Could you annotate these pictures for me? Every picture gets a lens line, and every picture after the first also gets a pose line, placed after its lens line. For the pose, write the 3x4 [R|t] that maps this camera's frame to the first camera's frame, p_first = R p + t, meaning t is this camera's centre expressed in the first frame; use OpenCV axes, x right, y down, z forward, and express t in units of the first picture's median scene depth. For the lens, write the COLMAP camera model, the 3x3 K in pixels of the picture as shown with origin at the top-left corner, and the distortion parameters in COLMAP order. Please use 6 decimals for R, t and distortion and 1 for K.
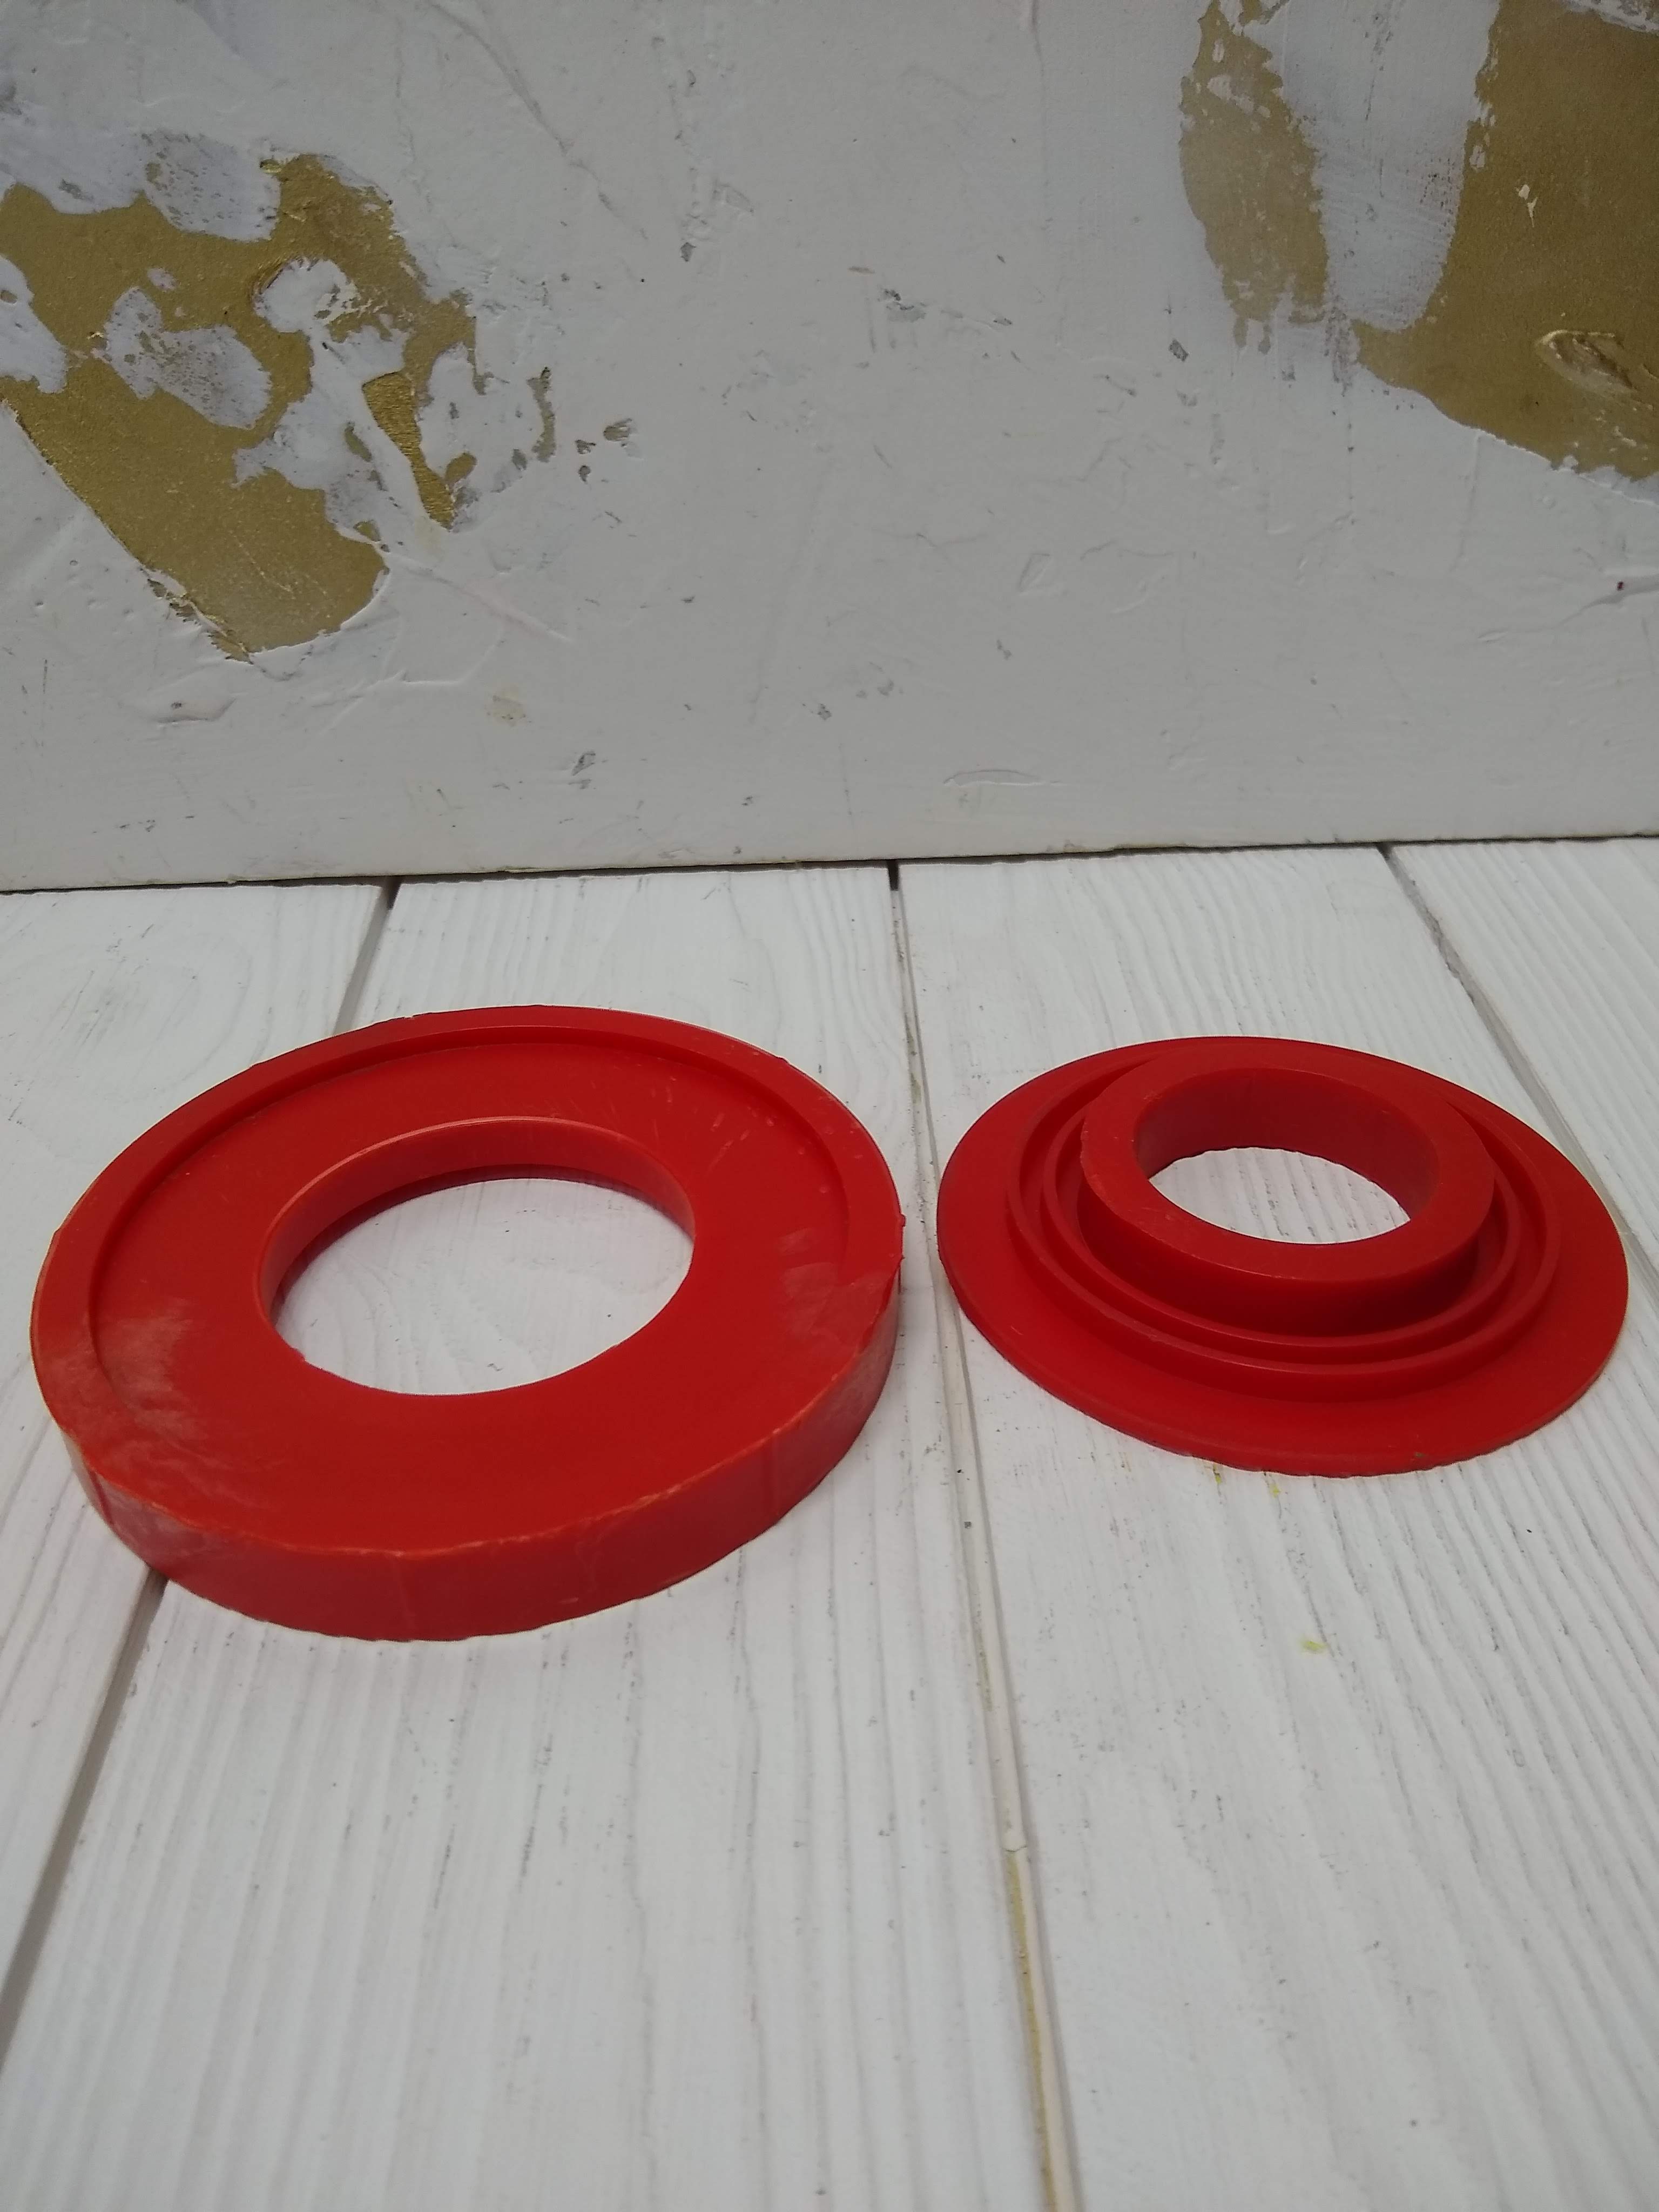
lens RADIAL K [[1846.3, 0, 832.9], [0, 1846.3, 1118.7], [0, 0, 1]] dist [-0.033503, 0.027004]
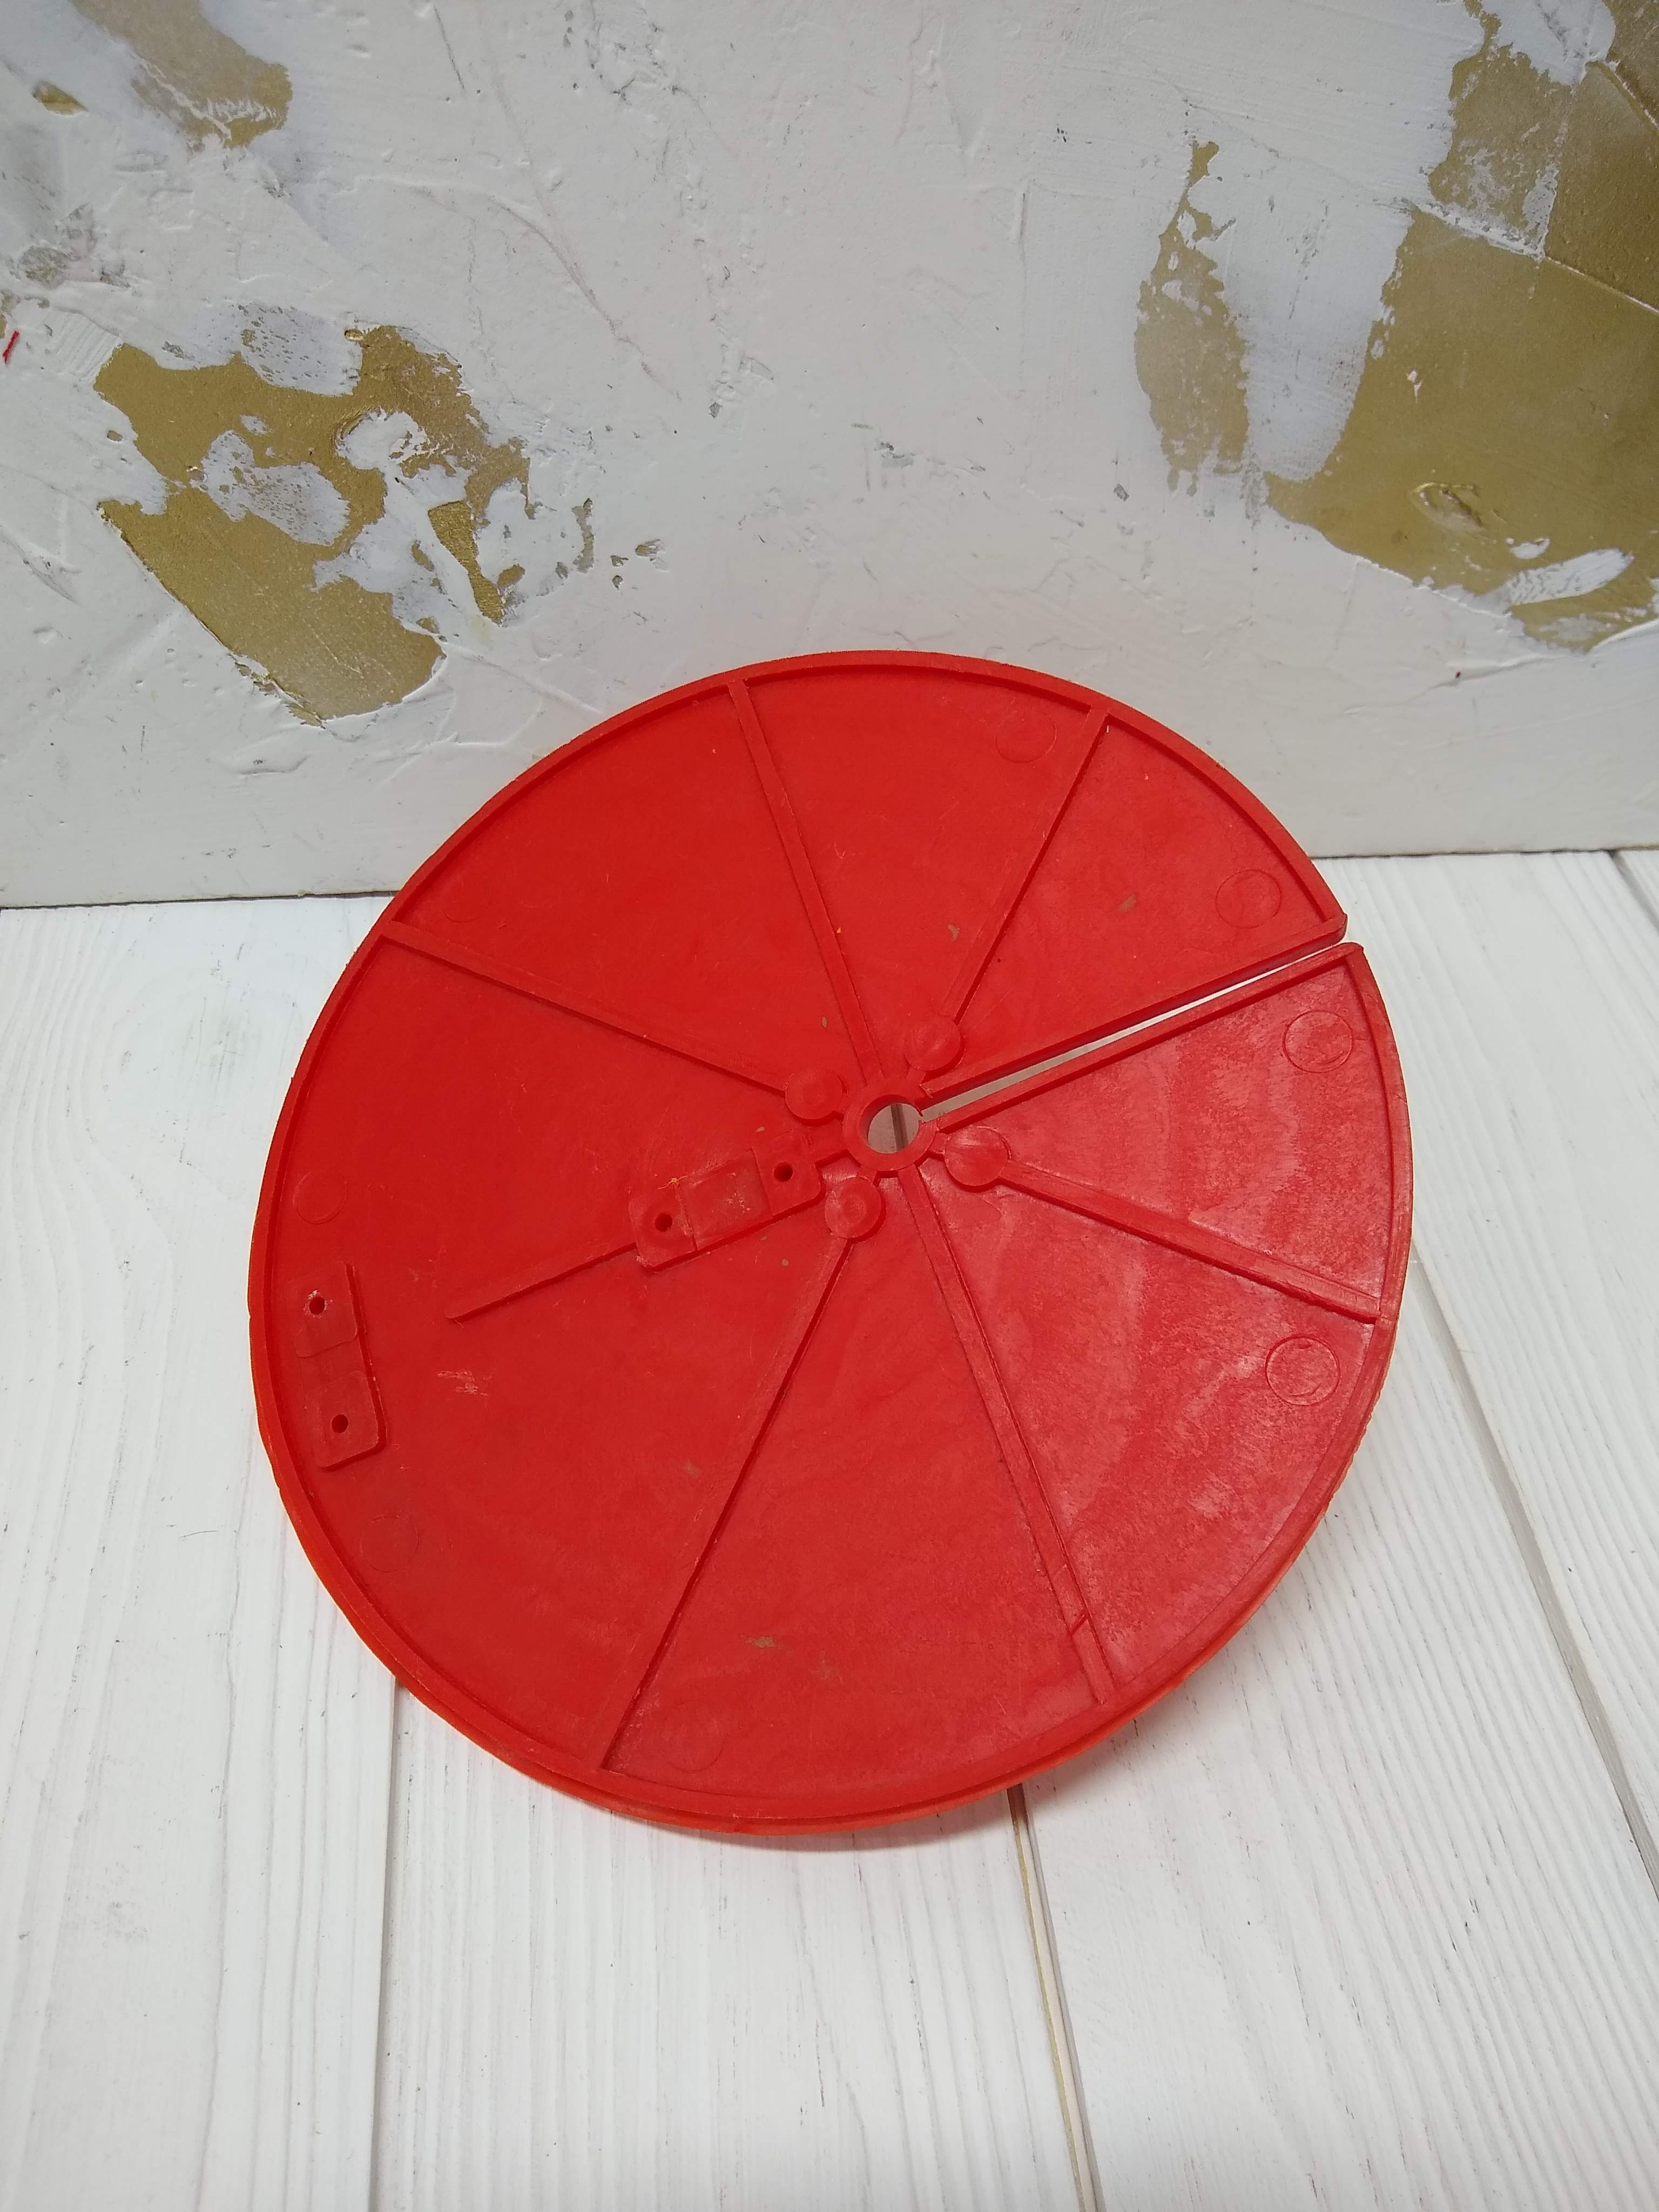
lens RADIAL K [[1846.3, 0, 838.5], [0, 1846.3, 1127.9], [0, 0, 1]] dist [-0.033503, 0.027004]
pose [[0.994165, -0.006863, 0.107656, -0.126726], [-0.018459, 0.972433, 0.232453, -0.294750], [-0.106283, -0.233083, 0.966631, -0.232818]]
